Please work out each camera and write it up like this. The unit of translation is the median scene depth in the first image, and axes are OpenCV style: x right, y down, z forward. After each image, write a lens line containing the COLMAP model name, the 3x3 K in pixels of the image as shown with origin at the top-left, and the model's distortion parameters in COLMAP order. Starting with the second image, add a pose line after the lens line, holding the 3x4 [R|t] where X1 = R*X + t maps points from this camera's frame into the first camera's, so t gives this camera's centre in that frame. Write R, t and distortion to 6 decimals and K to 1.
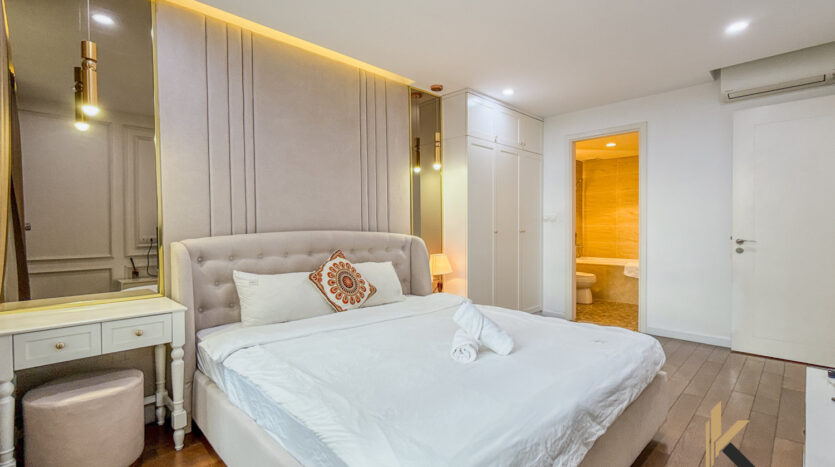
lens RADIAL K [[387.7, 0, 415.9], [0, 387.7, 235.6], [0, 0, 1]] dist [-0.001536, -0.000136]
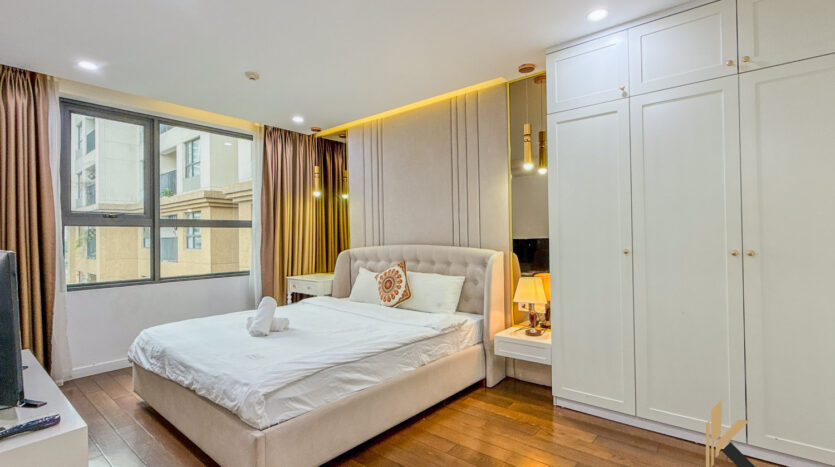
lens RADIAL K [[387.7, 0, 415.9], [0, 387.7, 235.6], [0, 0, 1]] dist [-0.001536, -0.000136]
pose [[0.097622, -0.002047, -0.995221, 1.145224], [-0.013890, 0.999898, -0.003419, -0.042597], [0.995127, 0.014158, 0.097583, 0.973768]]
